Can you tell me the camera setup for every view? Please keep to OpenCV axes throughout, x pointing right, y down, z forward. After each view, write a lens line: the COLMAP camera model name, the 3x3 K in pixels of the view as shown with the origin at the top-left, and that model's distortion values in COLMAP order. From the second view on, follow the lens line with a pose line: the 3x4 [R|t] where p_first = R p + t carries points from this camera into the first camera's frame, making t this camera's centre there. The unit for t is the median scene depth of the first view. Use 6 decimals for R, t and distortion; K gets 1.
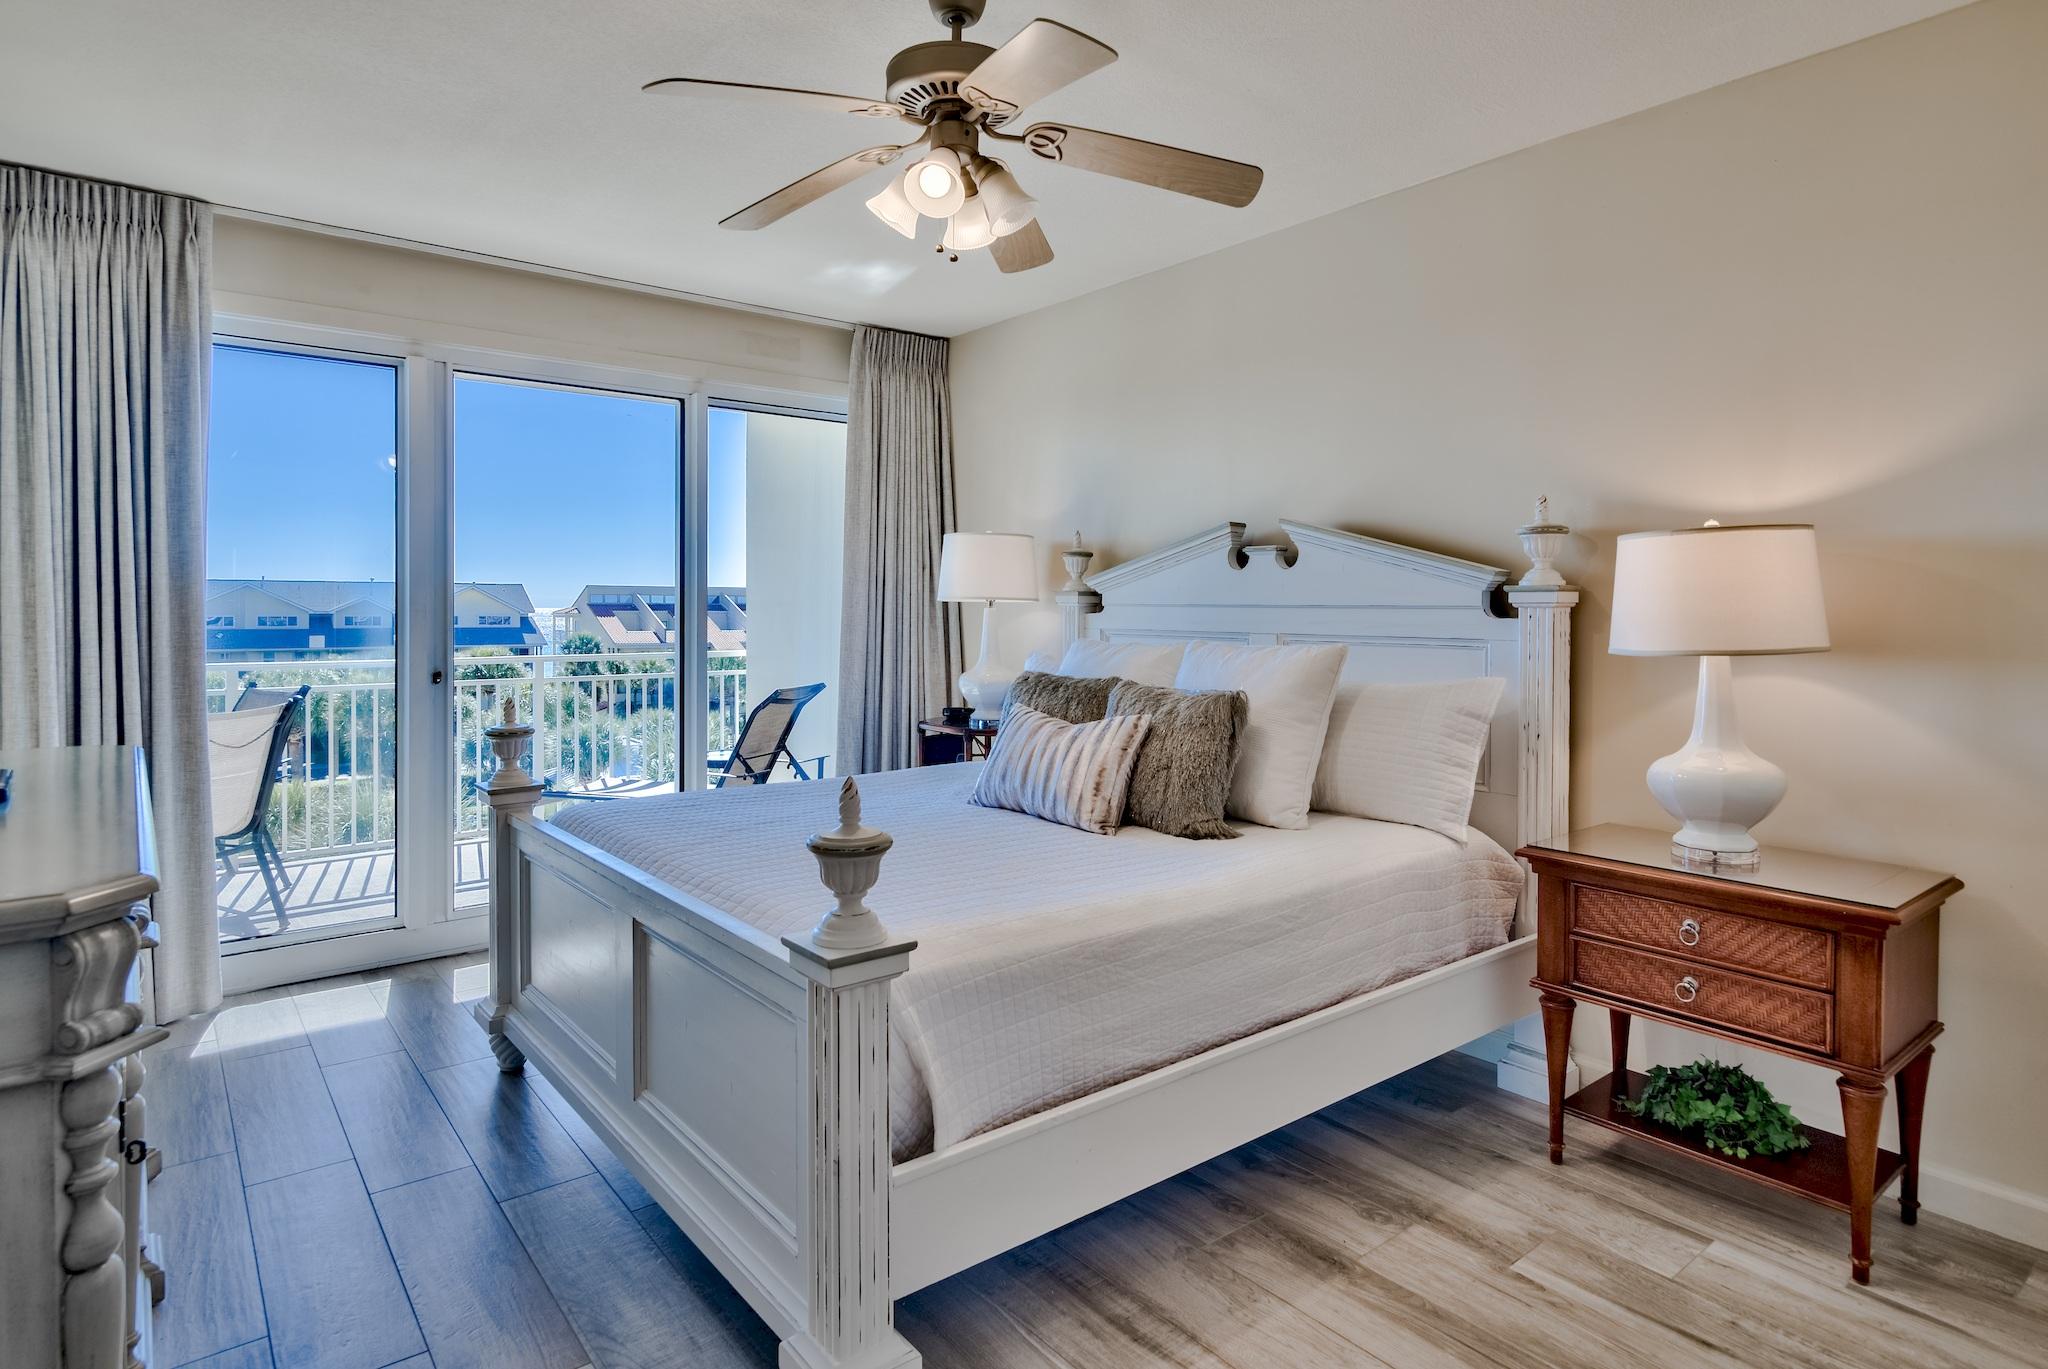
lens RADIAL K [[1128.3, 0, 1027.7], [0, 1128.3, 620.8], [0, 0, 1]] dist [0.001416, 0.000358]
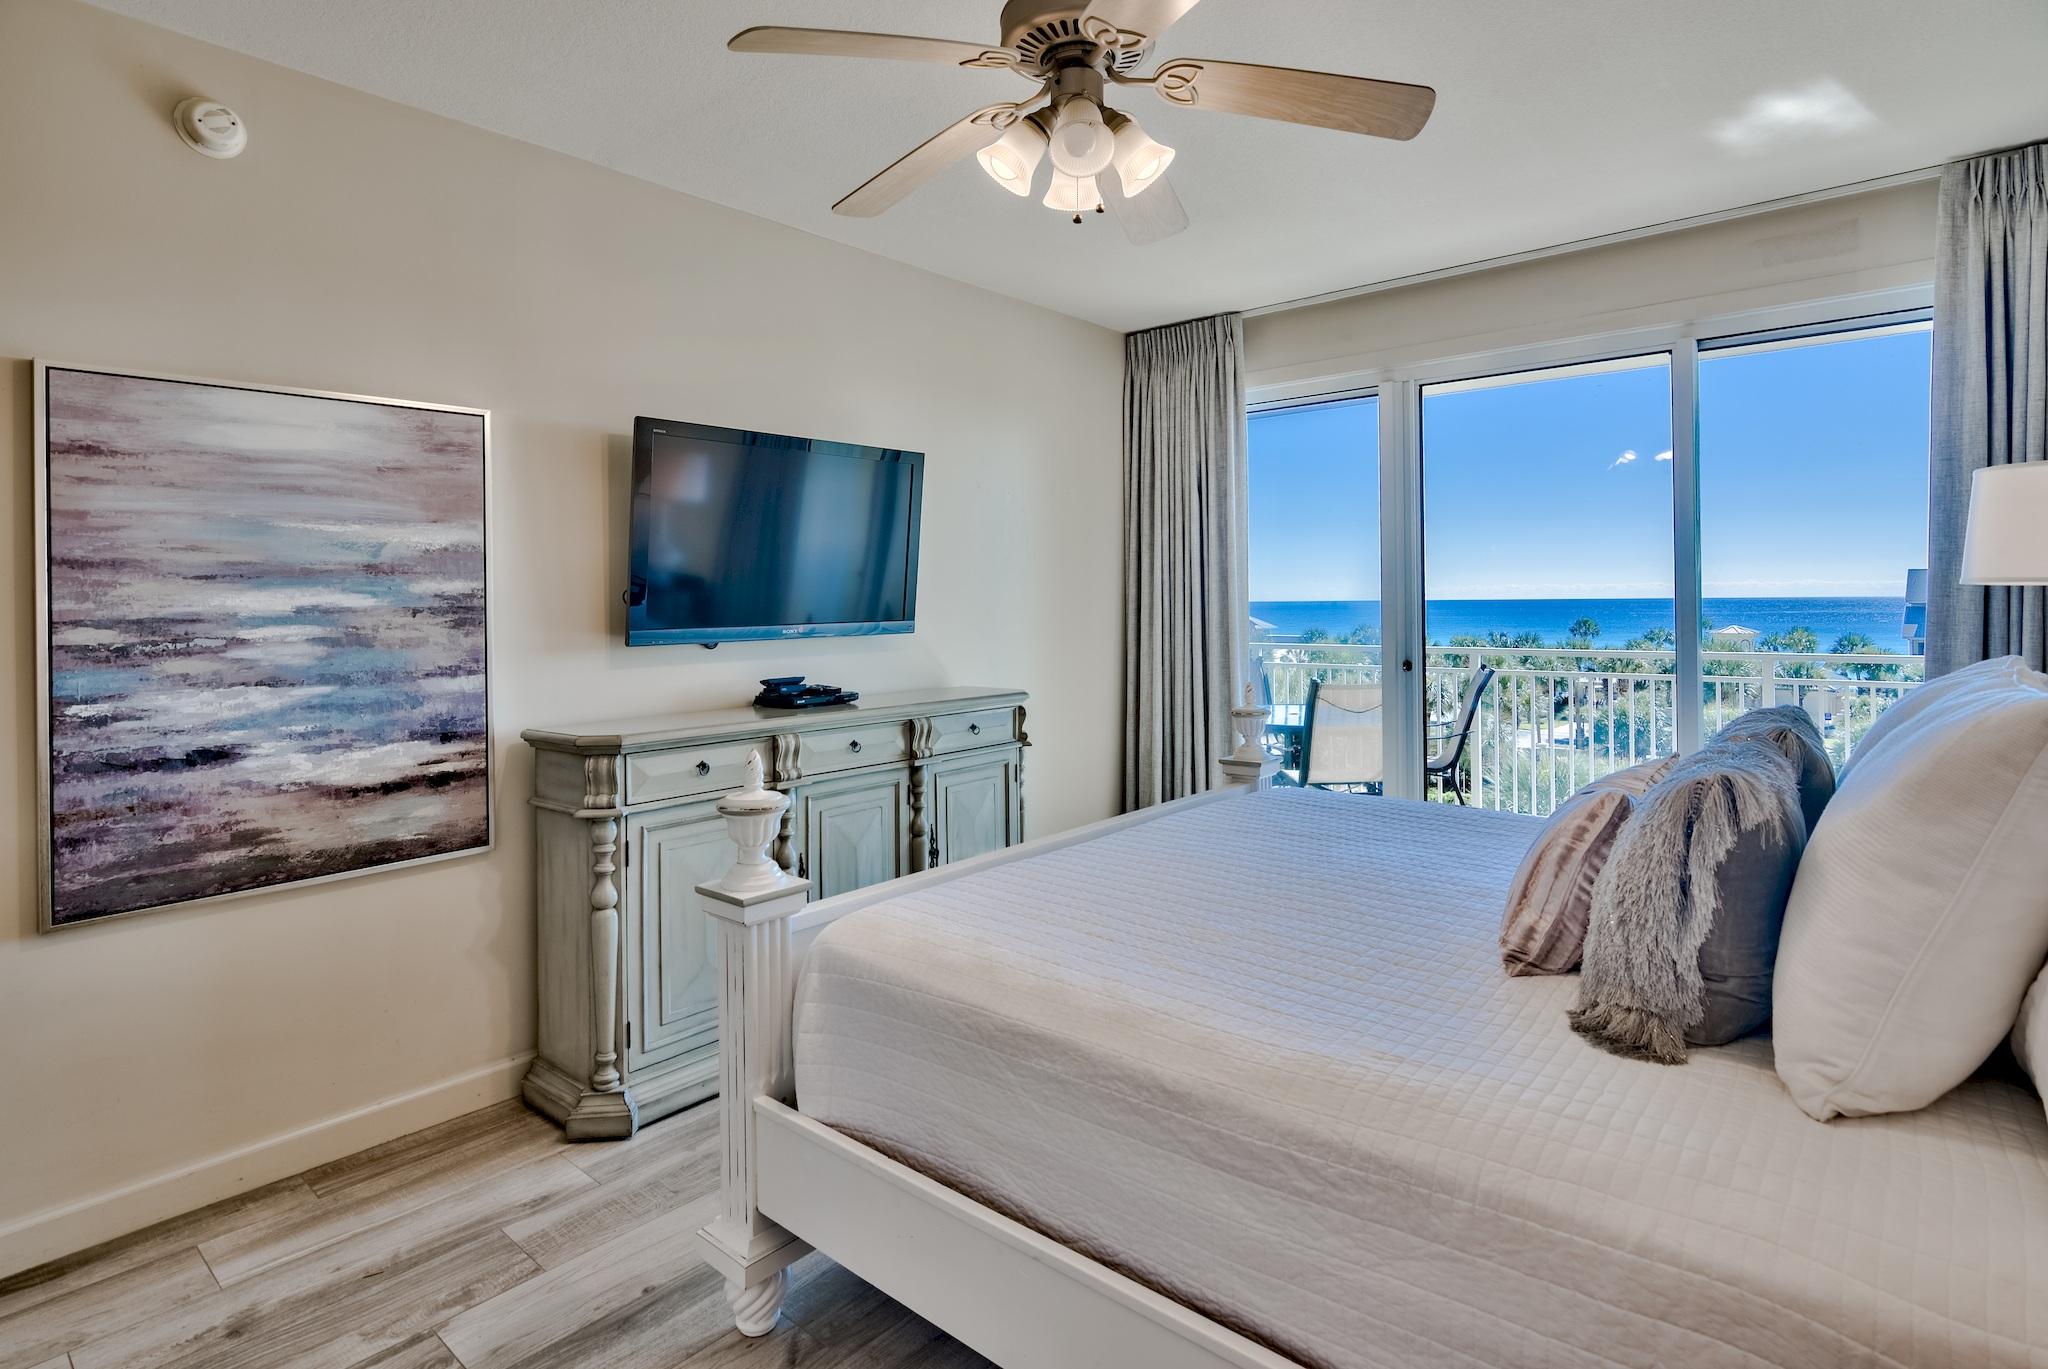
lens RADIAL K [[1028.0, 0, 1028.2], [0, 1028.0, 605.4], [0, 0, 1]] dist [-0.003692, -0.000591]
pose [[0.180353, -0.002828, -0.983598, 0.467316], [0.000538, 0.999996, -0.002776, -0.007819], [0.983602, -0.000029, 0.180354, 0.520712]]
